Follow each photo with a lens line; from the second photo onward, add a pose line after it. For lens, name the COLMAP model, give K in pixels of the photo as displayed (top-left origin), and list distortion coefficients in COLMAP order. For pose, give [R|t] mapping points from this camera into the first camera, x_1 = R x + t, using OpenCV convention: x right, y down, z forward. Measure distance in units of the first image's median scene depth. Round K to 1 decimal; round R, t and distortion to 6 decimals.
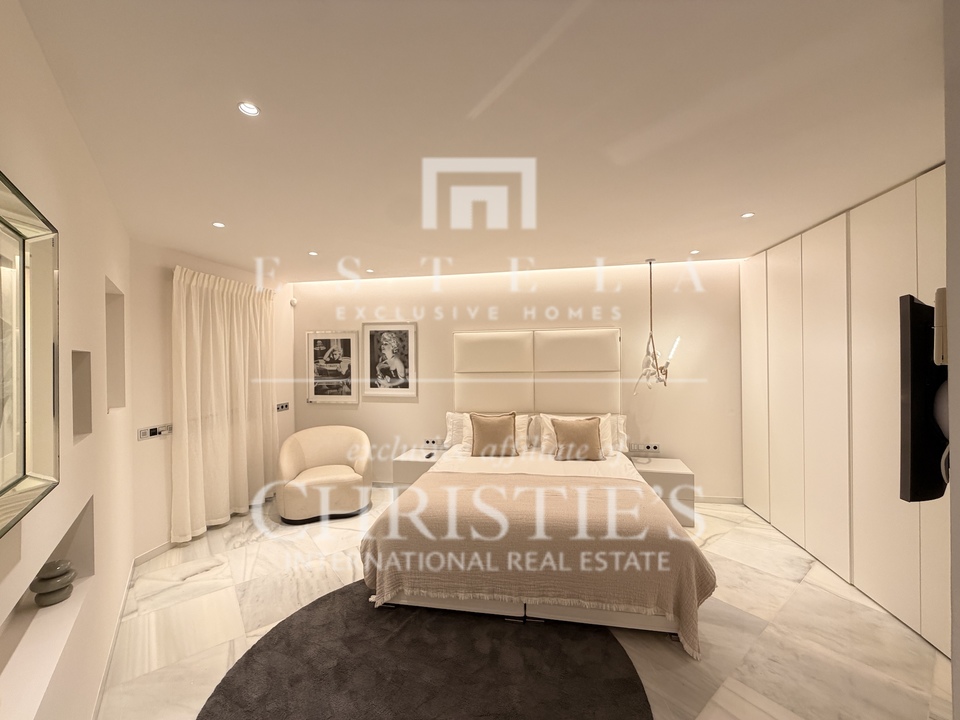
lens RADIAL K [[385.2, 0, 479.6], [0, 385.2, 357.2], [0, 0, 1]] dist [0.006032, 0.000139]
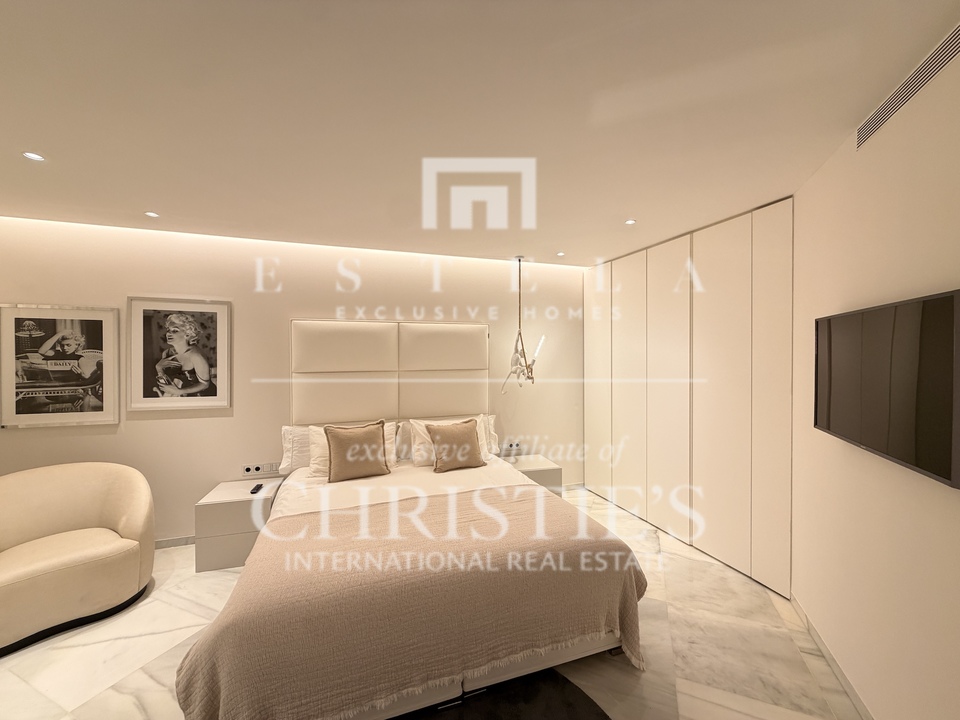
lens RADIAL K [[385.2, 0, 479.6], [0, 385.2, 357.2], [0, 0, 1]] dist [0.006032, 0.000139]
pose [[0.871437, 0.008429, 0.490435, -0.117831], [-0.008978, 0.999959, -0.001233, 0.007374], [-0.490425, -0.003329, 0.871477, 0.166427]]
